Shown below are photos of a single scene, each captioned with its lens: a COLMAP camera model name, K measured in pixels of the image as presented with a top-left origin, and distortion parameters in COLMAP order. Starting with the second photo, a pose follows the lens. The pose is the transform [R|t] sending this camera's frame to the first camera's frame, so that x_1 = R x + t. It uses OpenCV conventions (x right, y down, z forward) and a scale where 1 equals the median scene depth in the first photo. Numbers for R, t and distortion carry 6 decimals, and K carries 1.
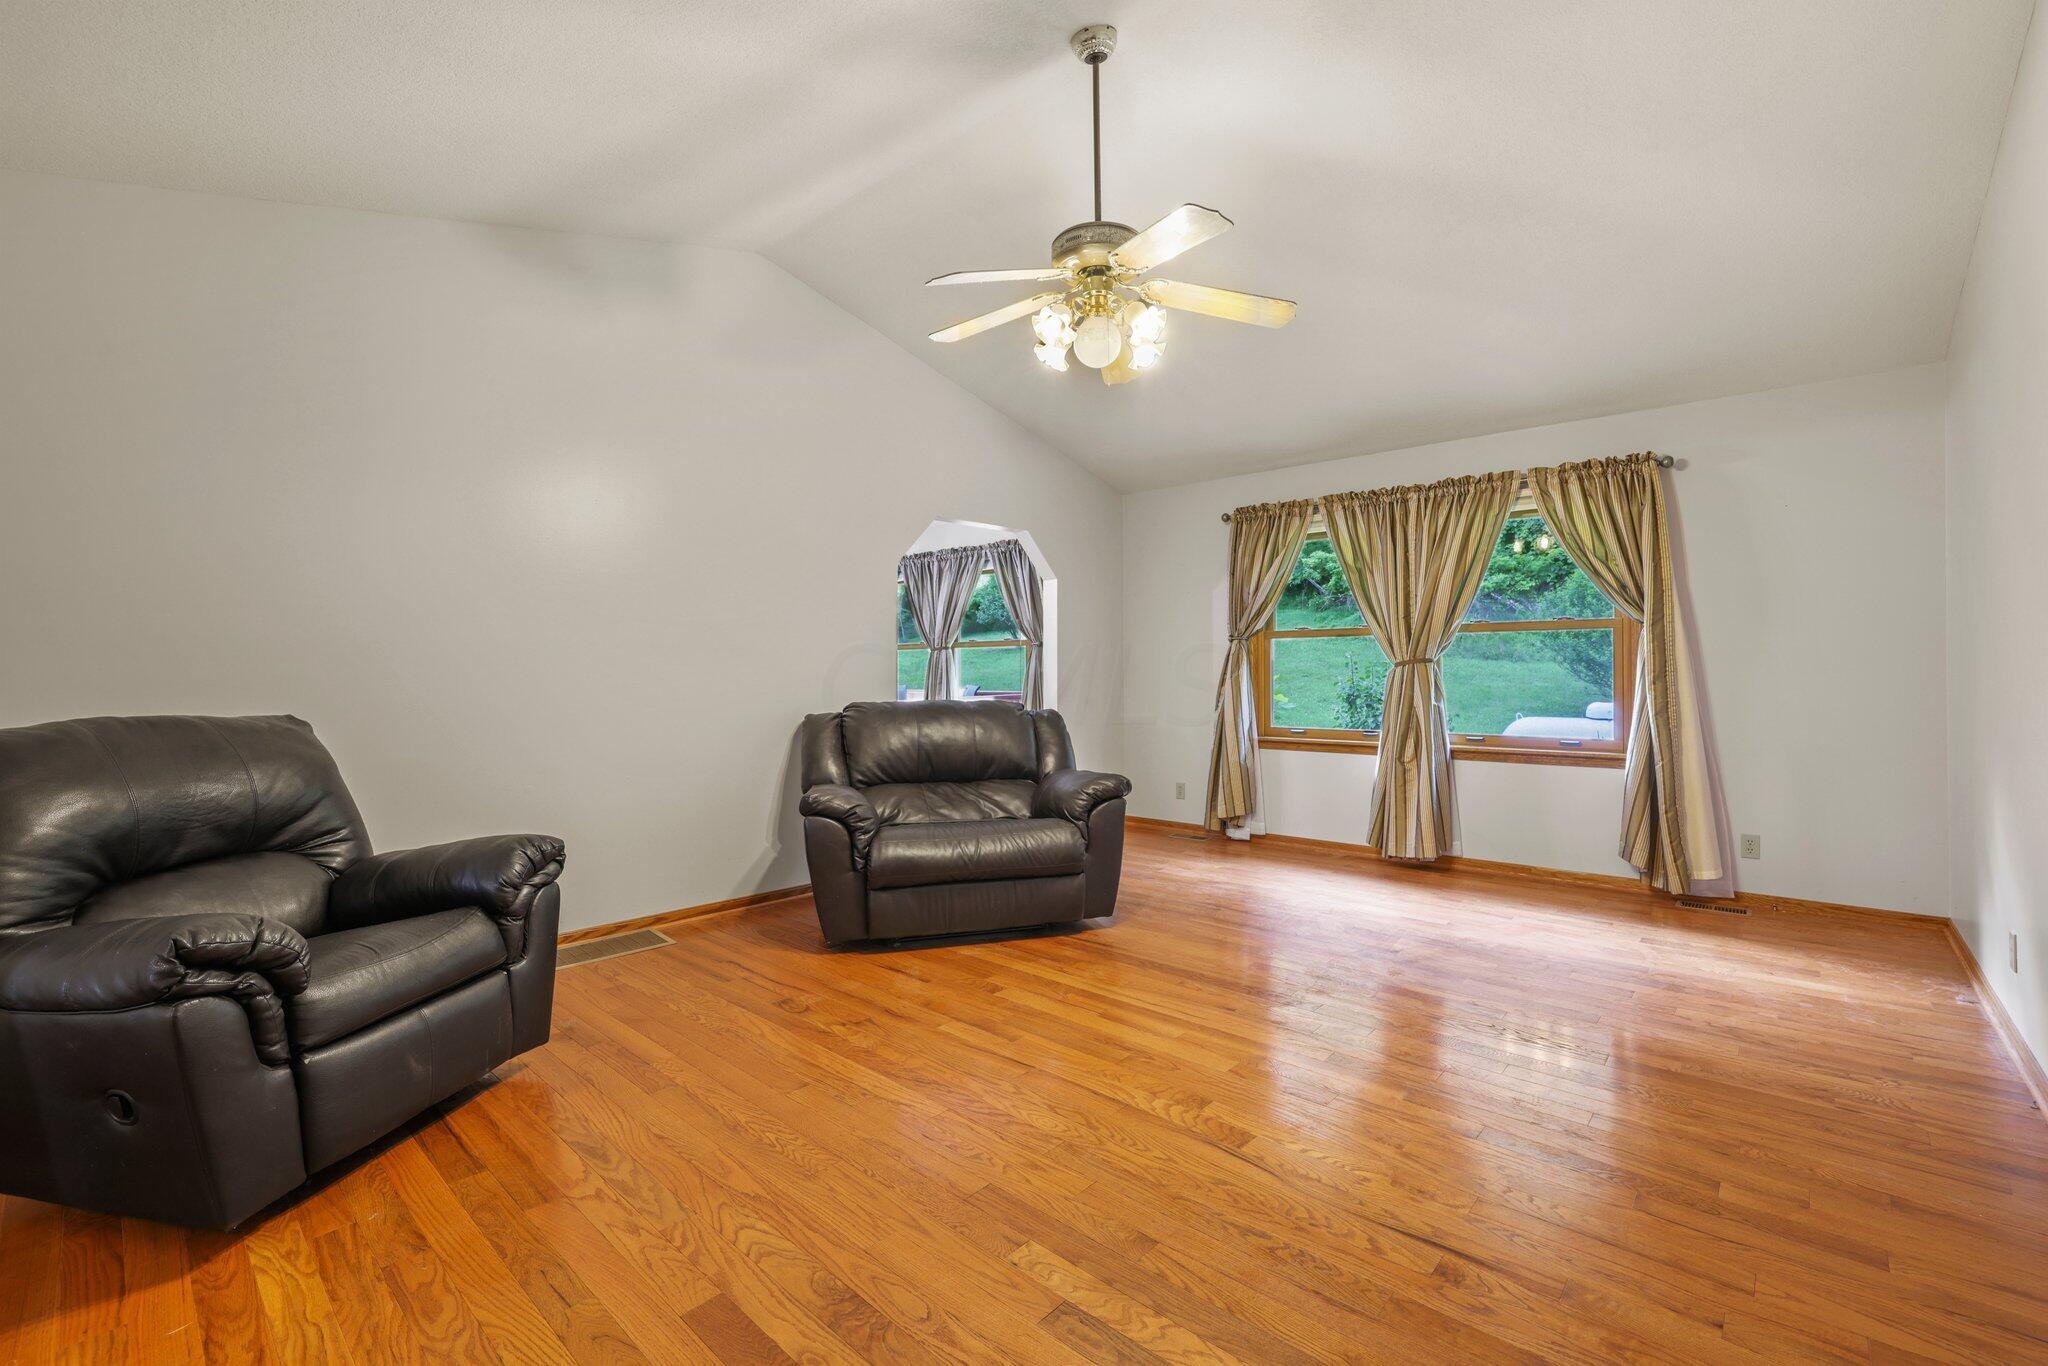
lens RADIAL K [[884.5, 0, 1033.8], [0, 884.5, 653.0], [0, 0, 1]] dist [-0.041986, 0.016528]
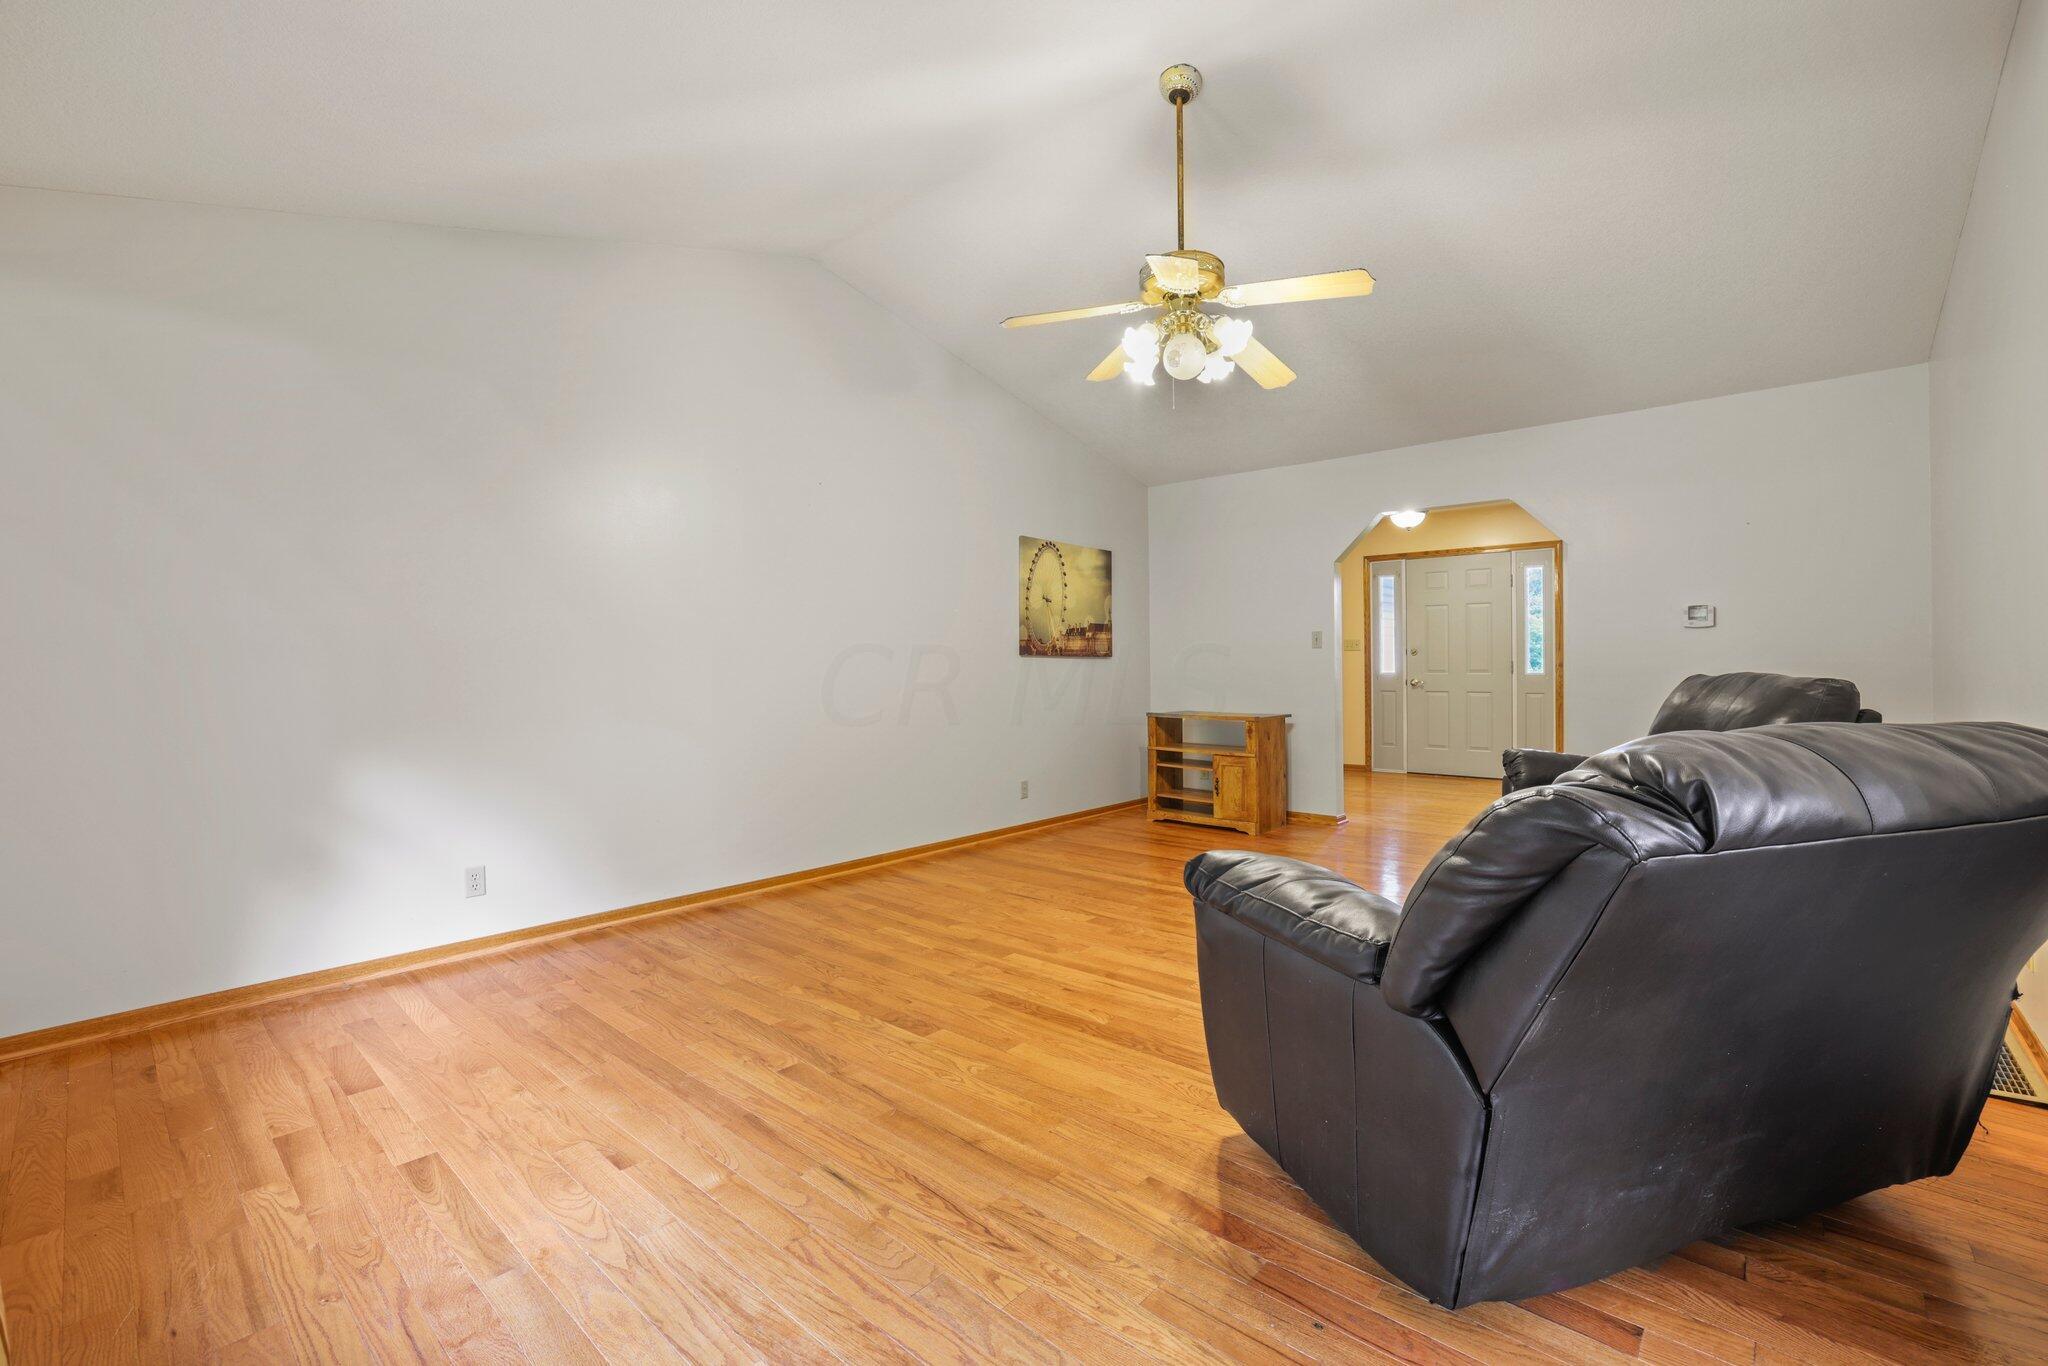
lens RADIAL K [[884.5, 0, 1033.8], [0, 884.5, 653.0], [0, 0, 1]] dist [-0.041986, 0.016528]
pose [[-0.999859, 0.012278, -0.011464, 0.253181], [0.012612, 0.999483, -0.029572, 0.044243], [0.011095, -0.029712, -0.999497, 1.898440]]
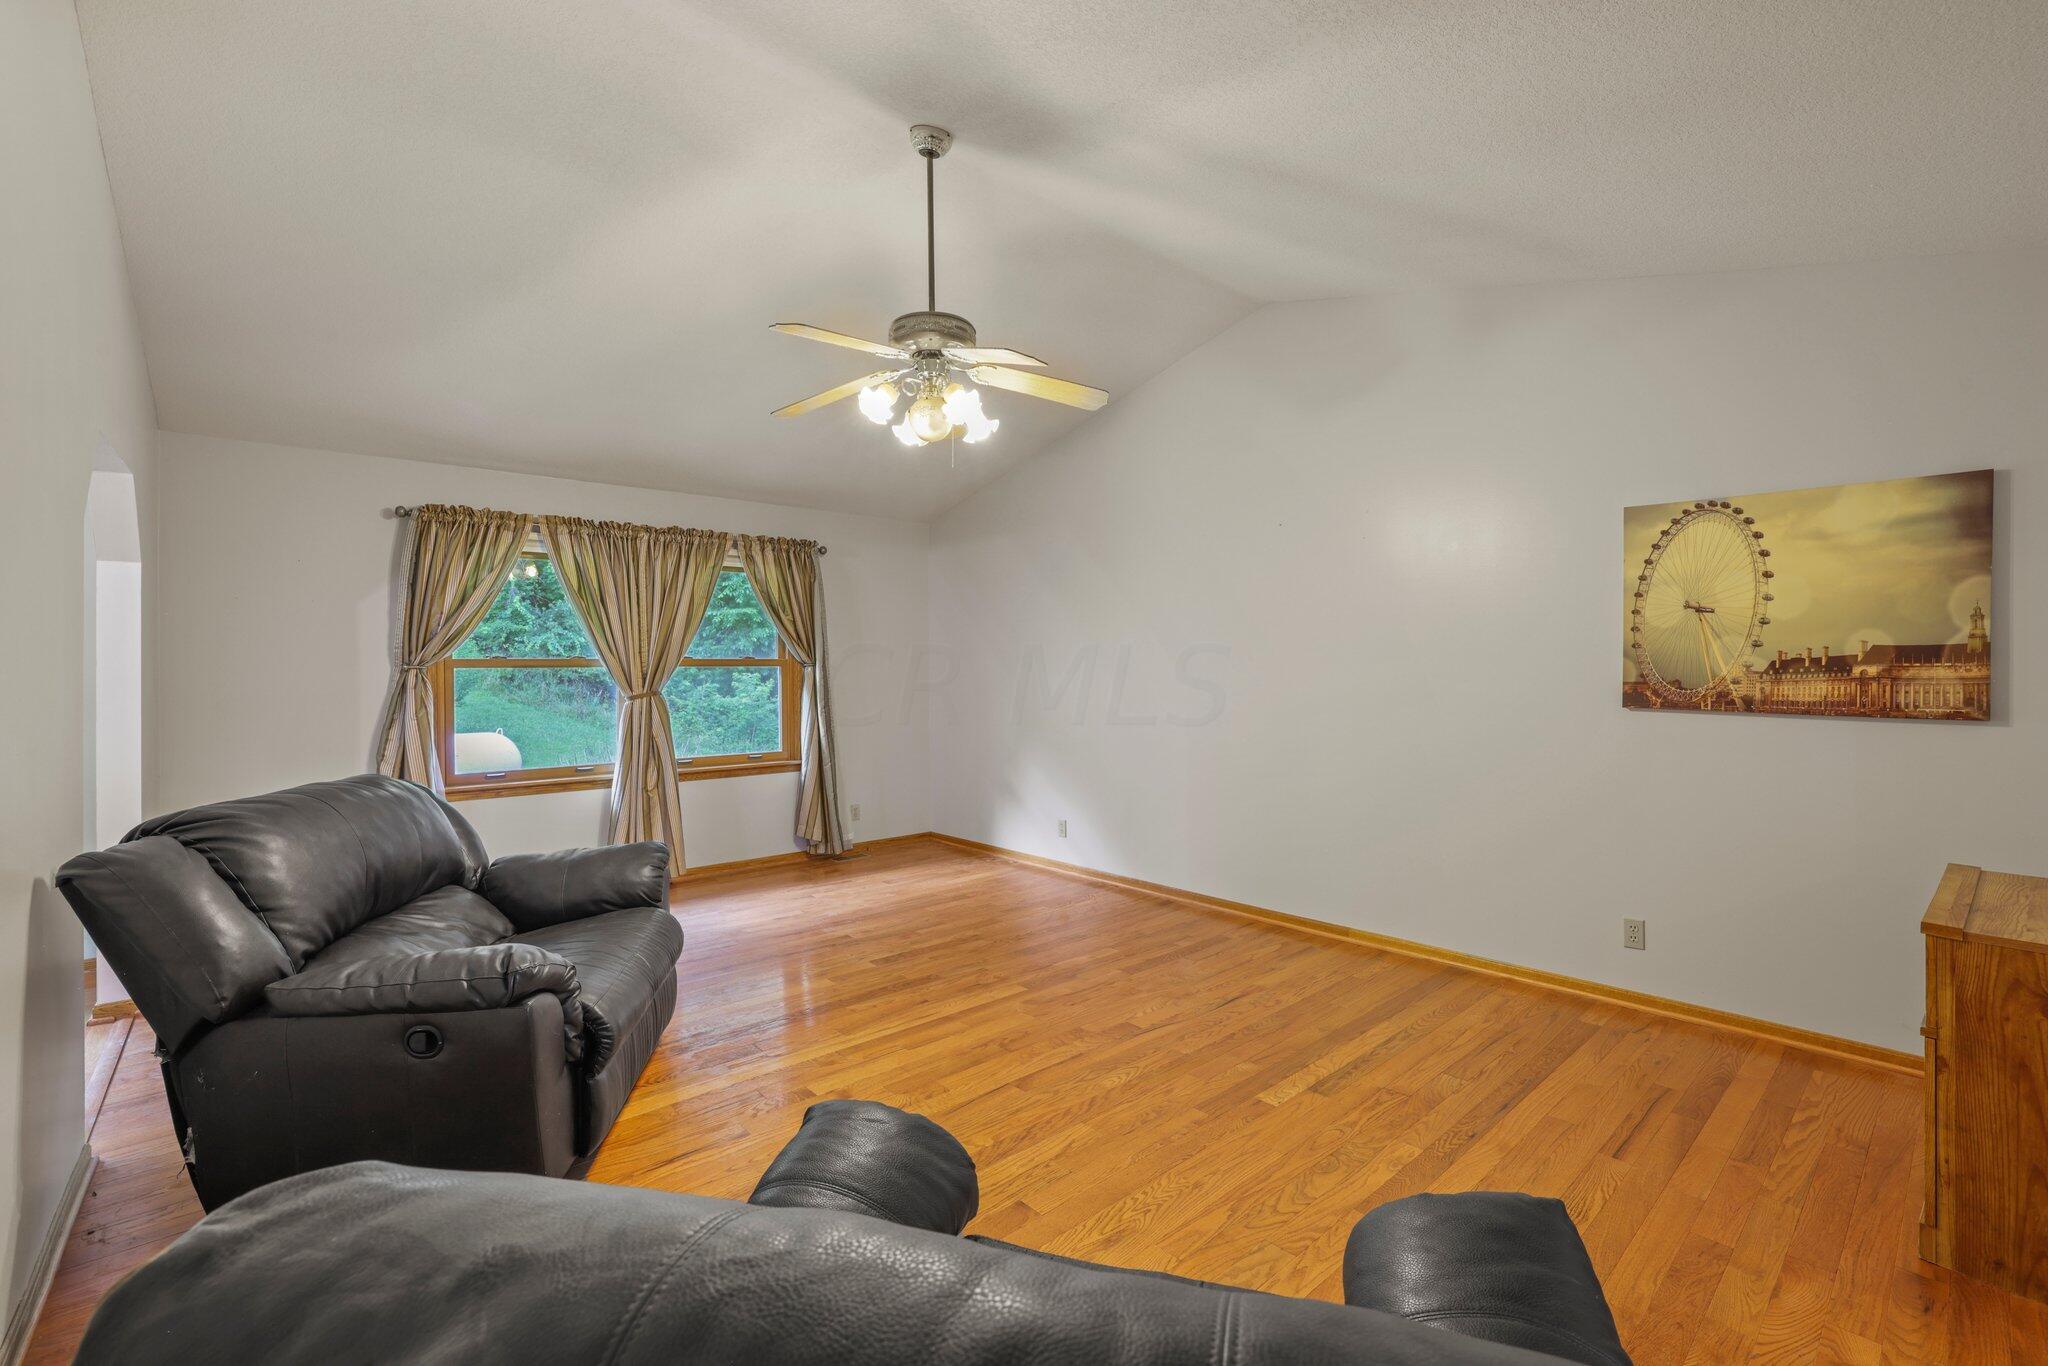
lens RADIAL K [[884.5, 0, 1033.8], [0, 884.5, 653.0], [0, 0, 1]] dist [-0.041986, 0.016528]
pose [[0.107221, 0.017566, 0.994080, -0.891395], [-0.013039, 0.999783, -0.016261, -0.046041], [-0.994150, -0.011218, 0.107427, 0.684836]]
